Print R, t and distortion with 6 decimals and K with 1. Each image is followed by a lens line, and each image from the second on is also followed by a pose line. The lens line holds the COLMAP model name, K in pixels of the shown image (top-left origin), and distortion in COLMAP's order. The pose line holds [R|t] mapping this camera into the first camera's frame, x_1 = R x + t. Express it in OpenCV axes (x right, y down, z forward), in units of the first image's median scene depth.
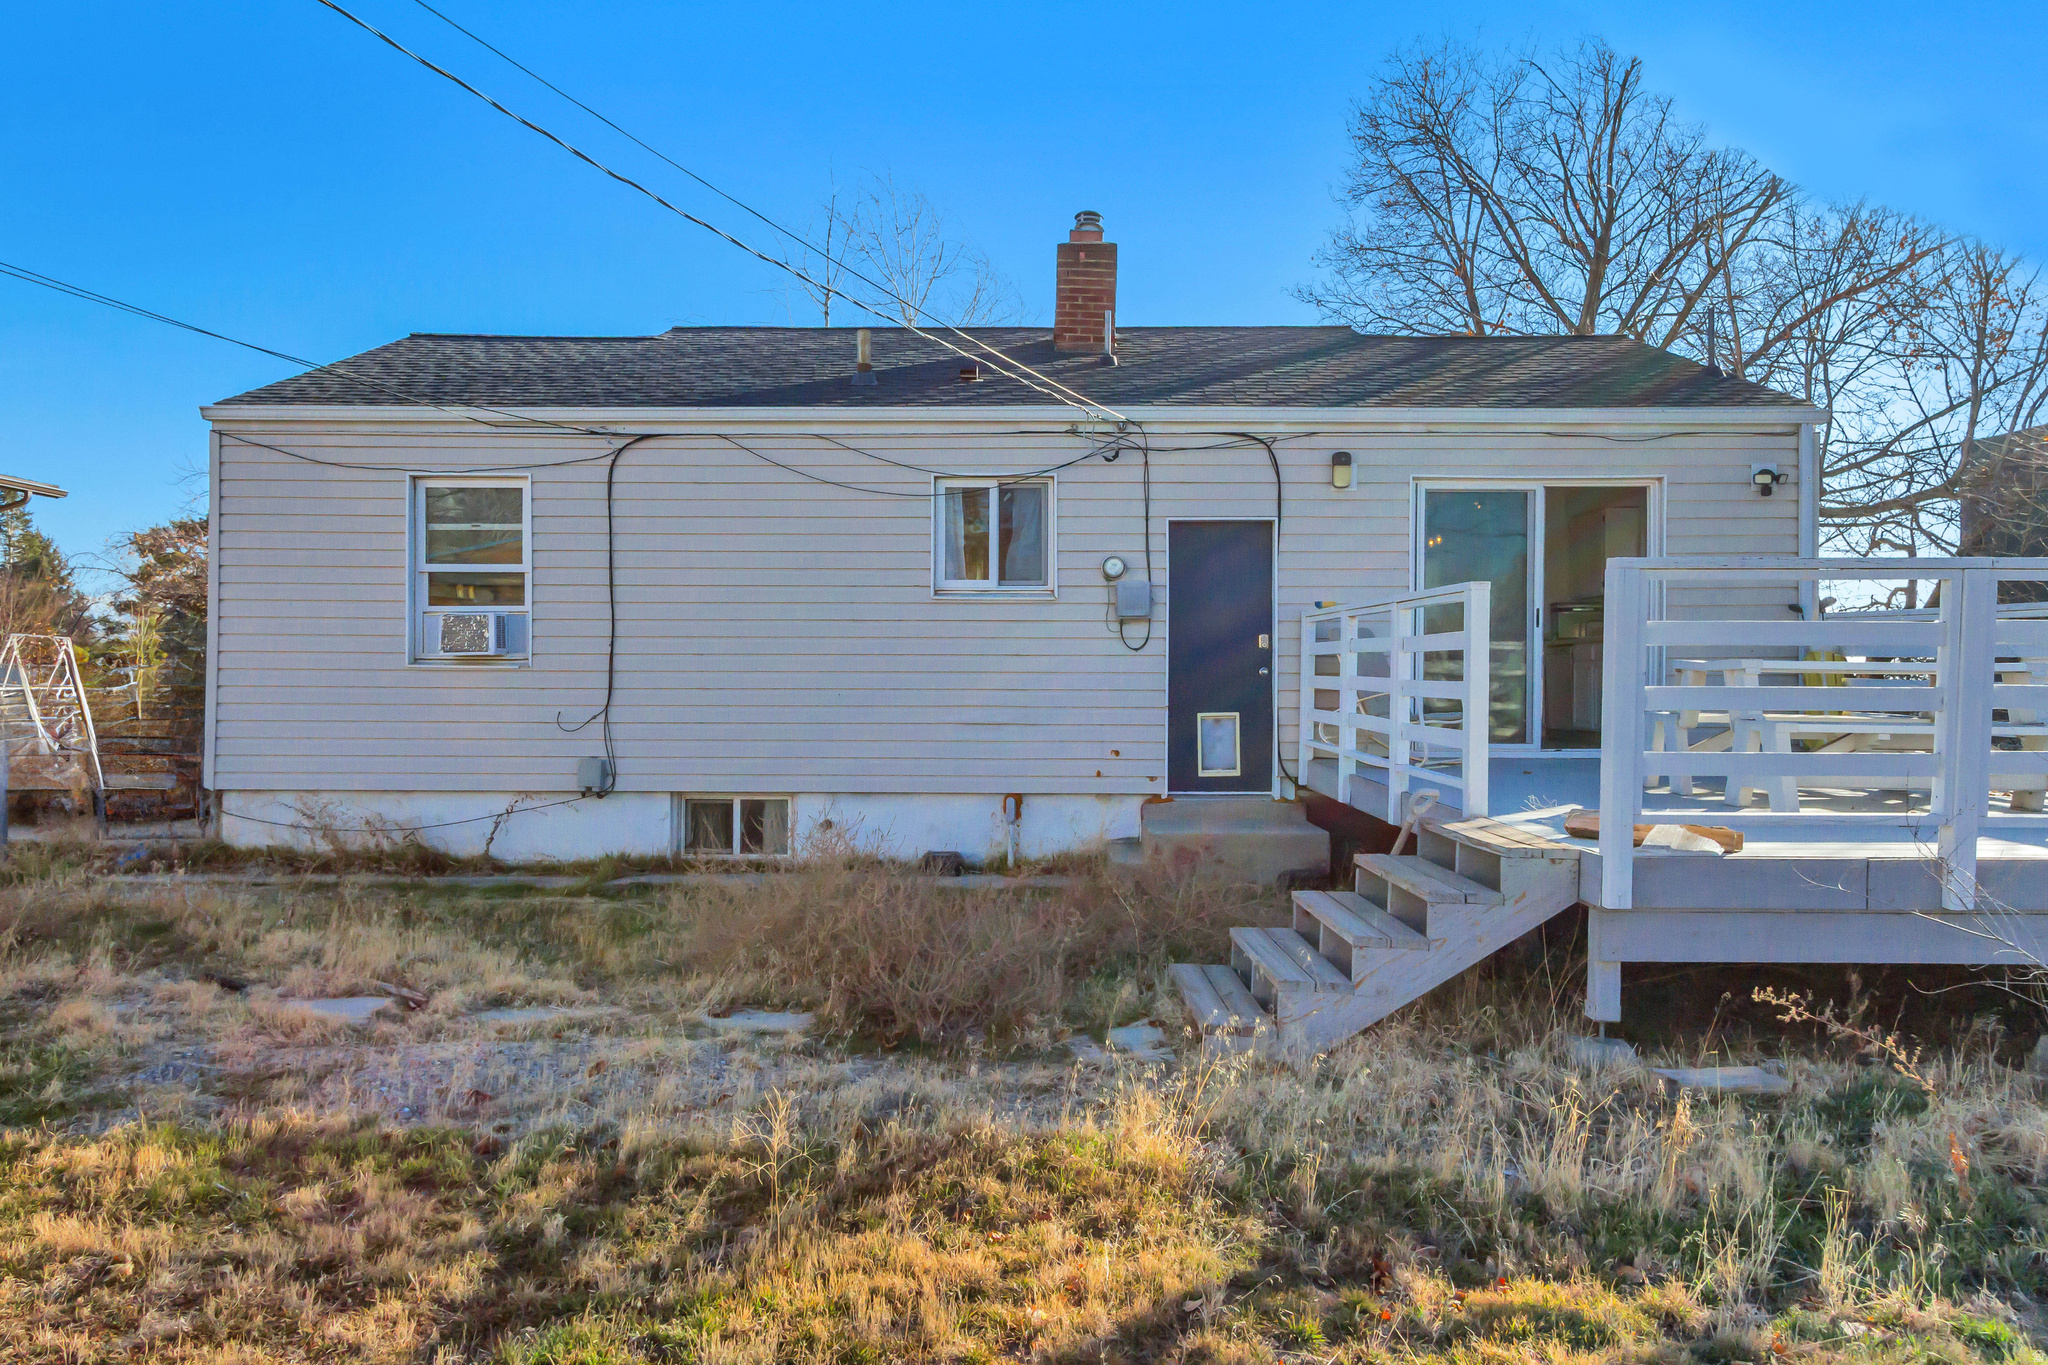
lens RADIAL K [[1353.5, 0, 1023.6], [0, 1353.5, 679.4], [0, 0, 1]] dist [0.007241, 0.000317]
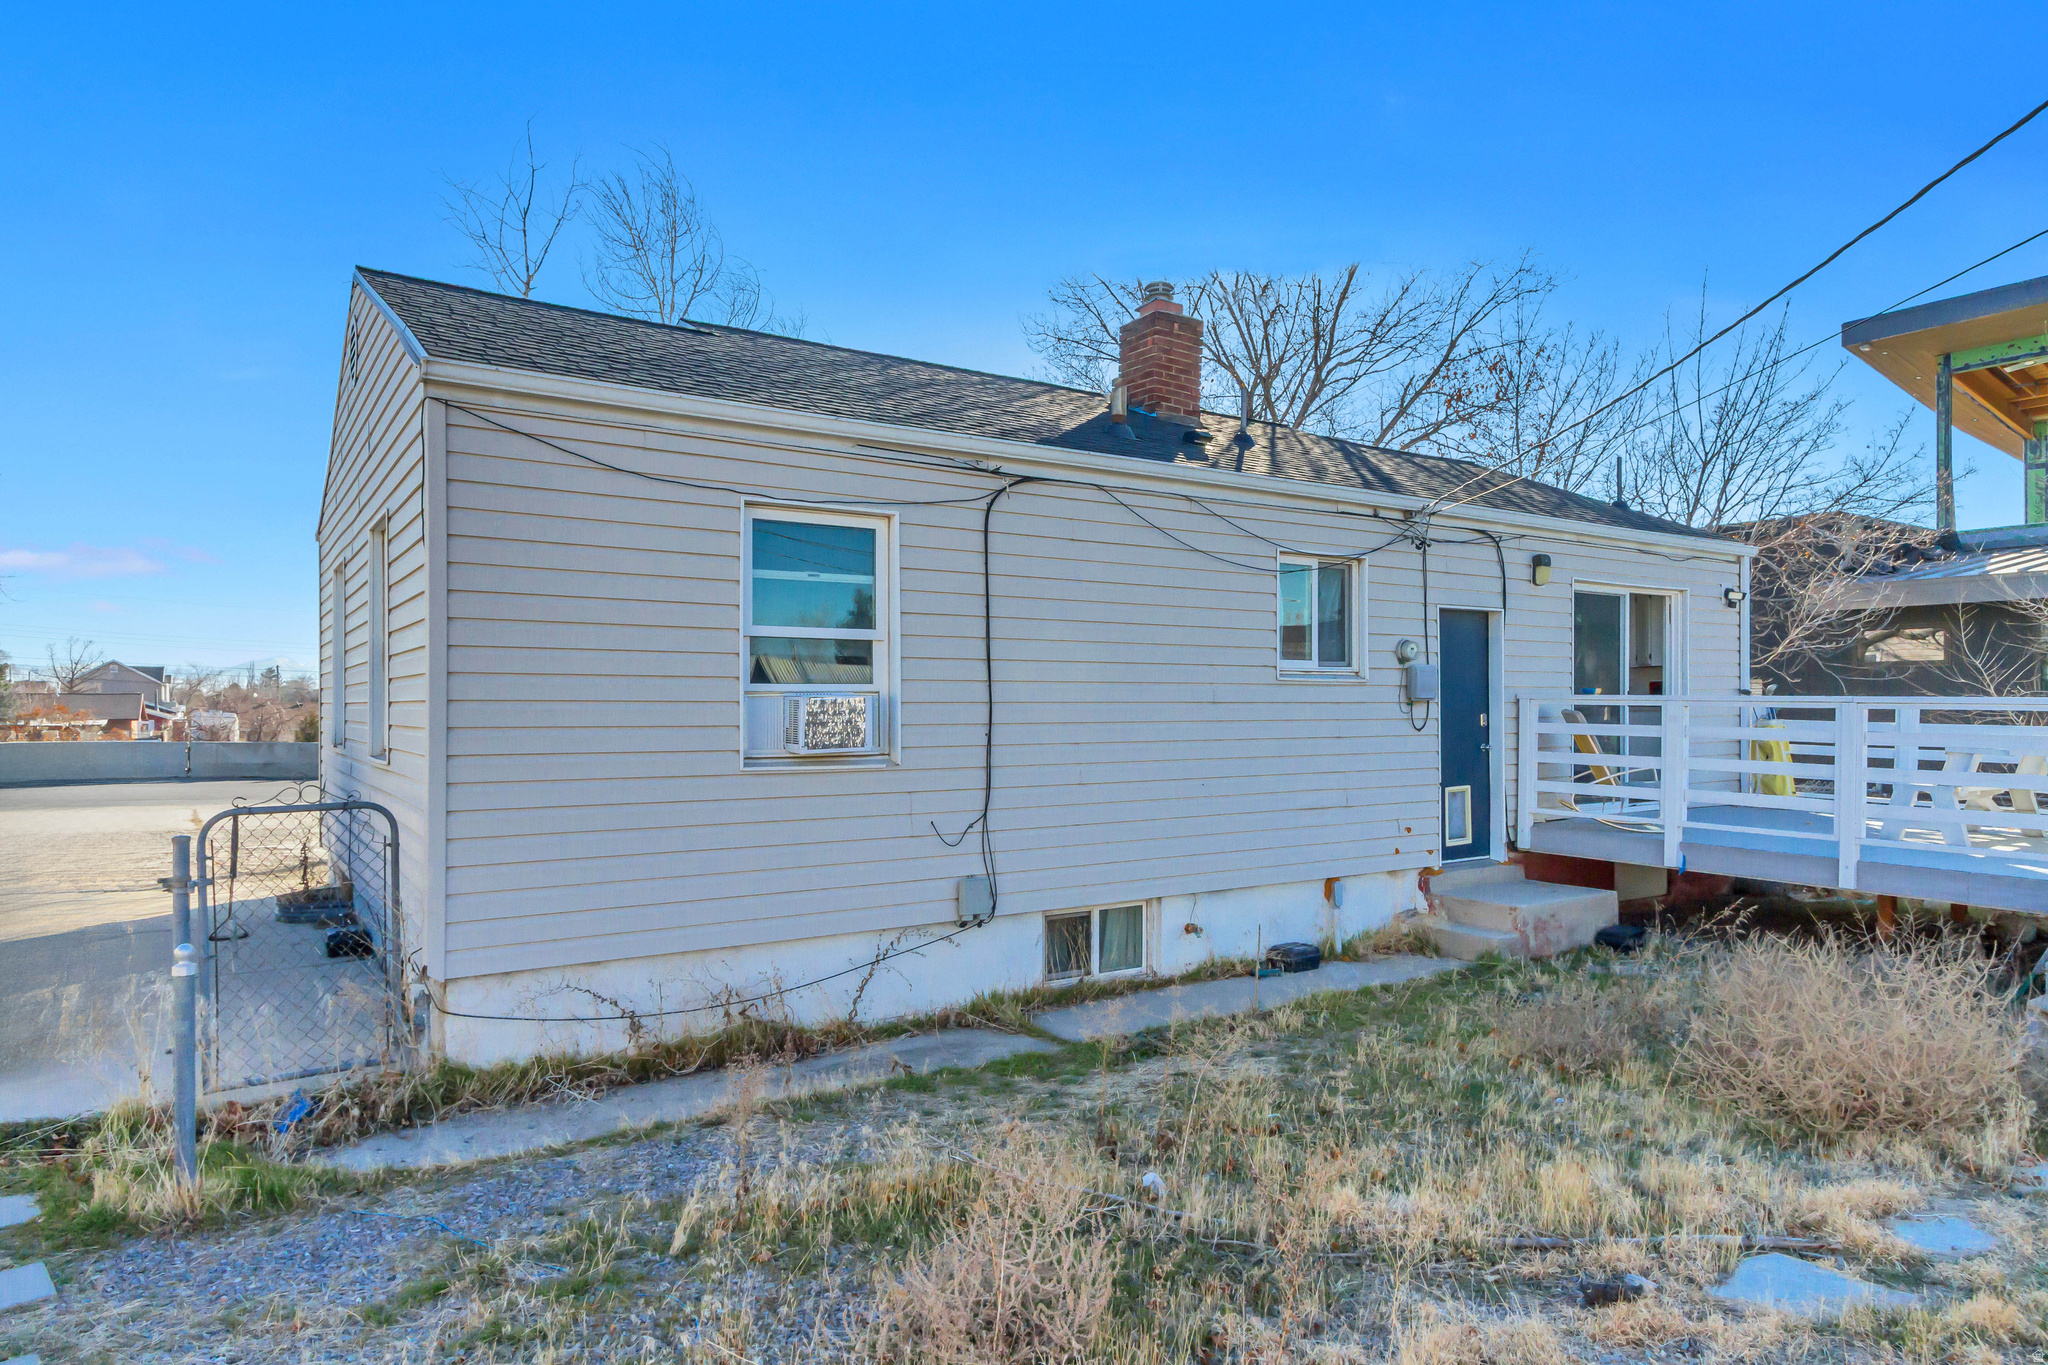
lens RADIAL K [[1229.3, 0, 1024.8], [0, 1229.3, 692.6], [0, 0, 1]] dist [0.008086, 0.002352]
pose [[0.820056, 0.000874, 0.572283, -0.704553], [0.001947, 0.999989, -0.004317, -0.046891], [-0.572281, 0.004654, 0.820045, 0.391271]]
